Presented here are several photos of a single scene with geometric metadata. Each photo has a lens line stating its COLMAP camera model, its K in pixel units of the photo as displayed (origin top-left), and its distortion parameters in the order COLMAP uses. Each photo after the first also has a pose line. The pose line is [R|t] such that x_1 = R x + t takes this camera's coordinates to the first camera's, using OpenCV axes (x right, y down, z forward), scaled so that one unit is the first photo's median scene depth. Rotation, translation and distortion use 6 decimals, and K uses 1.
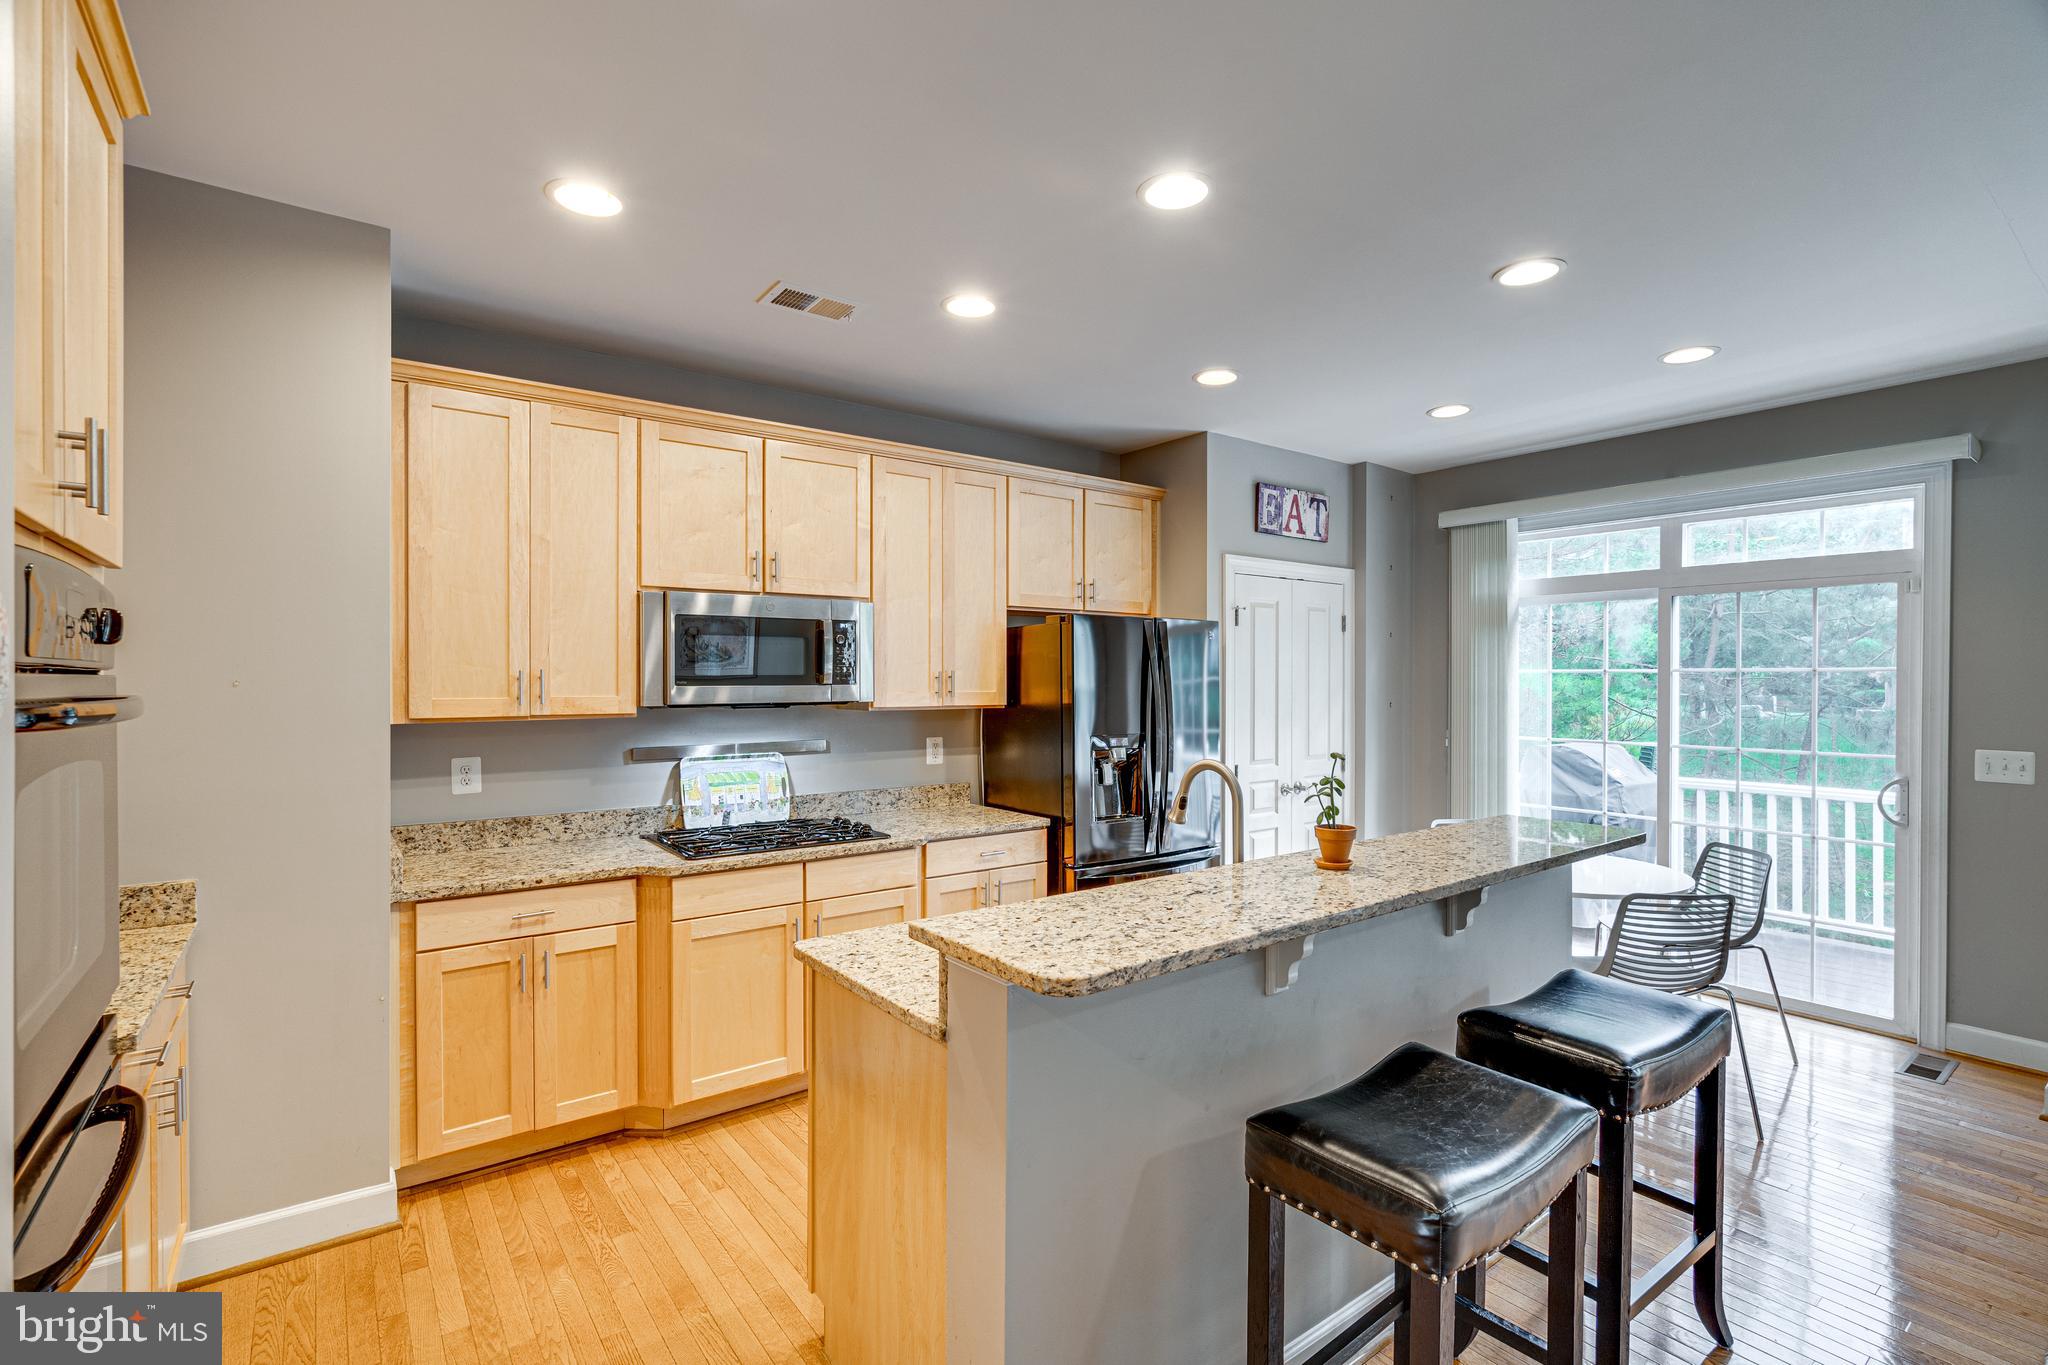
lens RADIAL K [[937.5, 0, 1022.1], [0, 937.5, 687.6], [0, 0, 1]] dist [-0.004812, 0.001613]
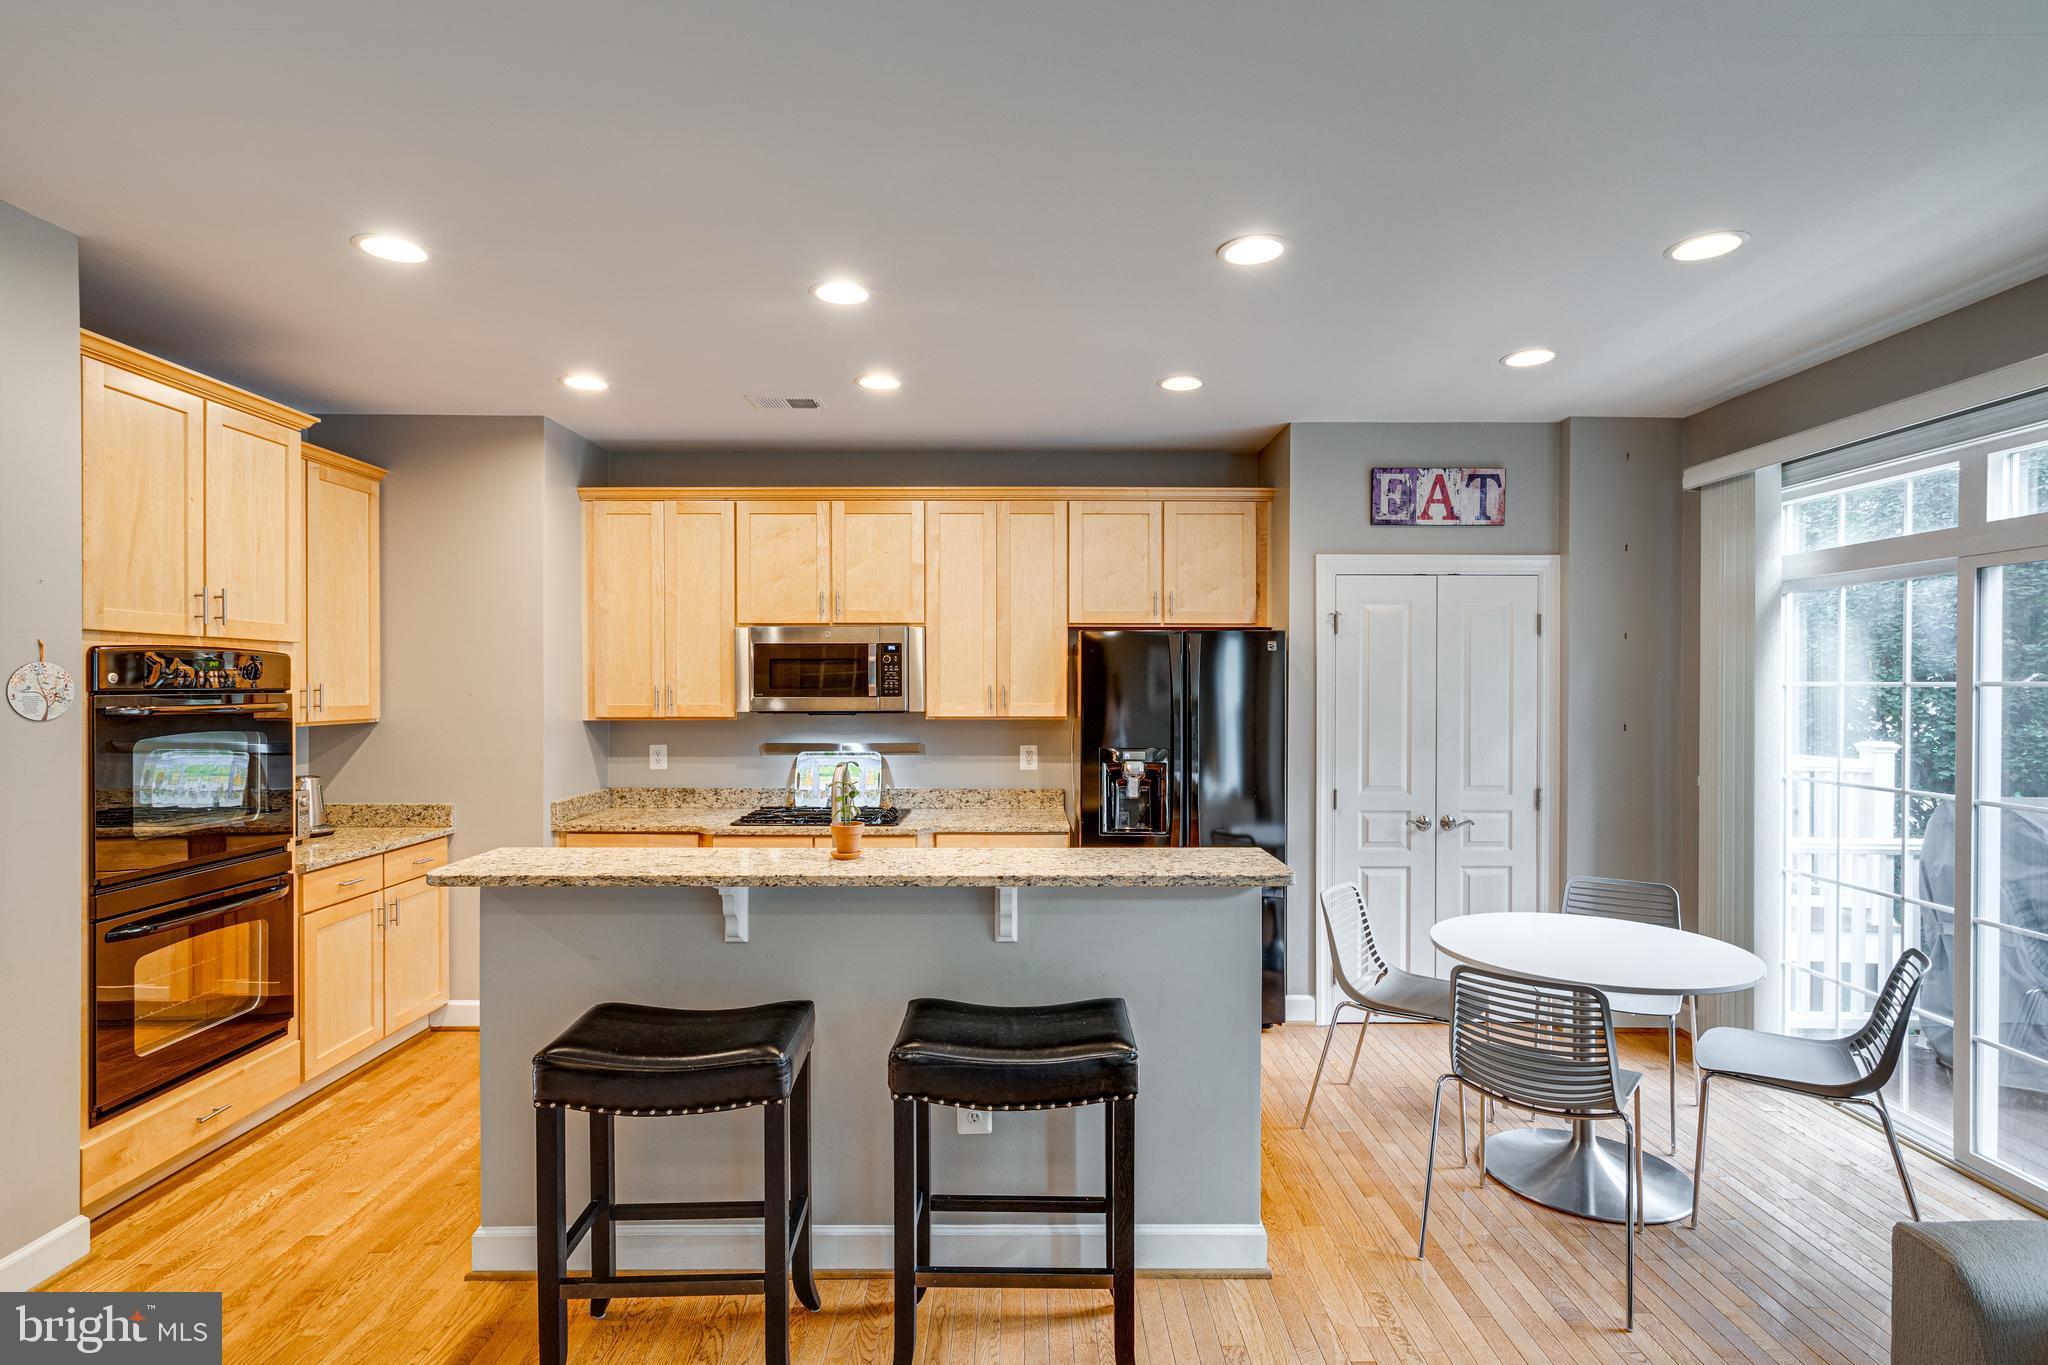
lens RADIAL K [[1010.4, 0, 1019.6], [0, 1010.4, 693.6], [0, 0, 1]] dist [0.003014, 0.001064]
pose [[0.800378, 0.005920, -0.599466, 0.695496], [-0.006761, 0.999977, 0.000849, -0.009141], [0.599457, 0.003373, 0.800400, 0.060709]]
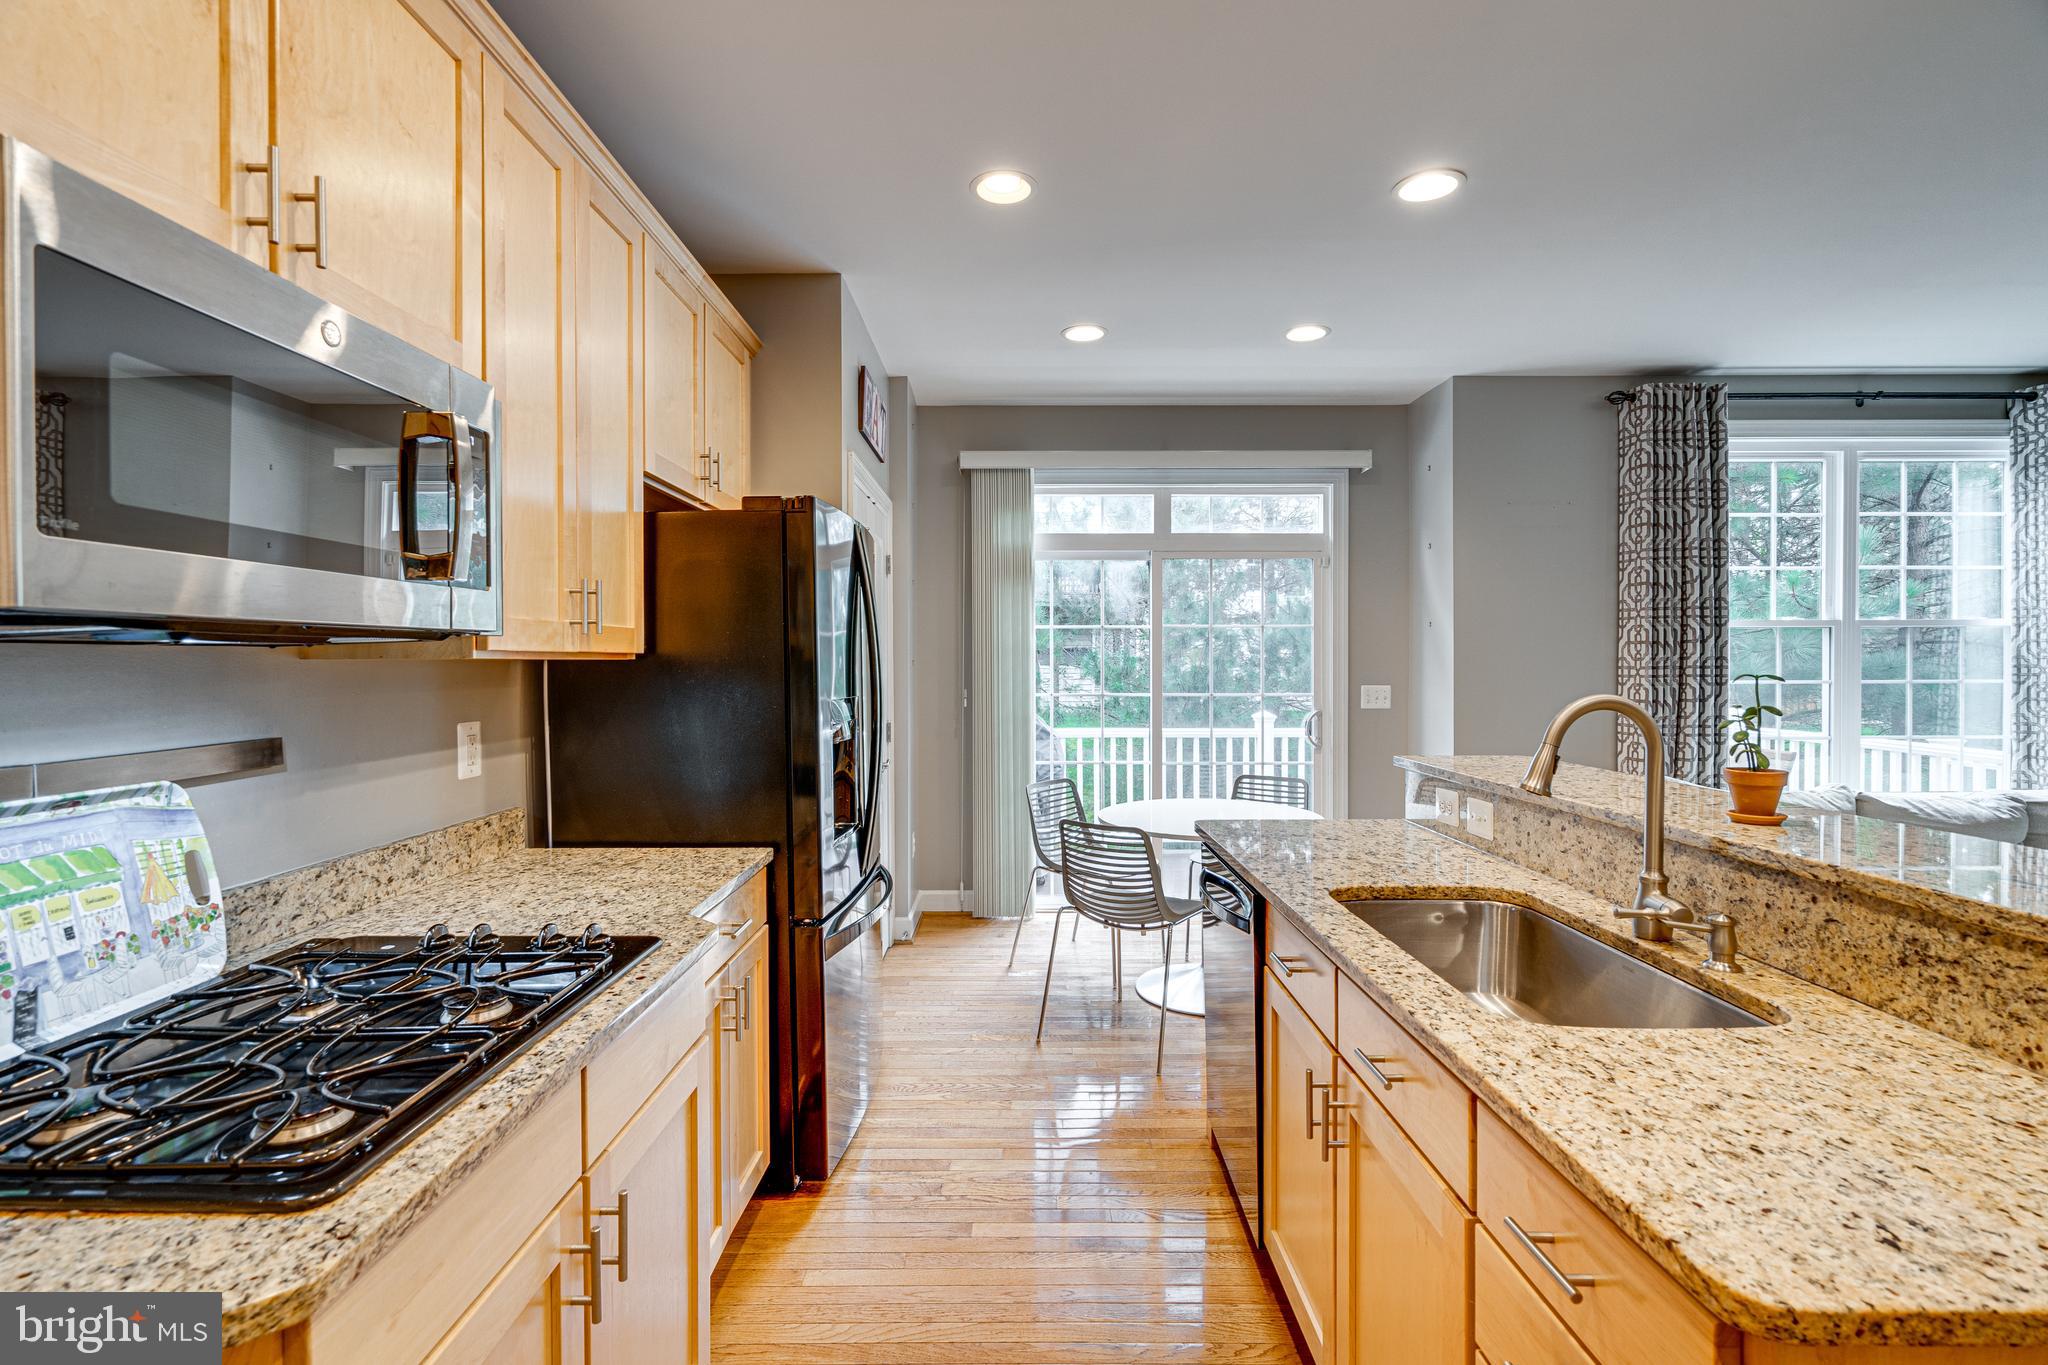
lens RADIAL K [[937.5, 0, 1003.2], [0, 937.5, 670.0], [0, 0, 1]] dist [-0.004812, 0.001613]
pose [[0.606254, -0.009100, 0.795219, -0.356820], [0.009013, 0.999949, 0.004571, 0.031026], [-0.795220, 0.004397, 0.606305, 0.566608]]
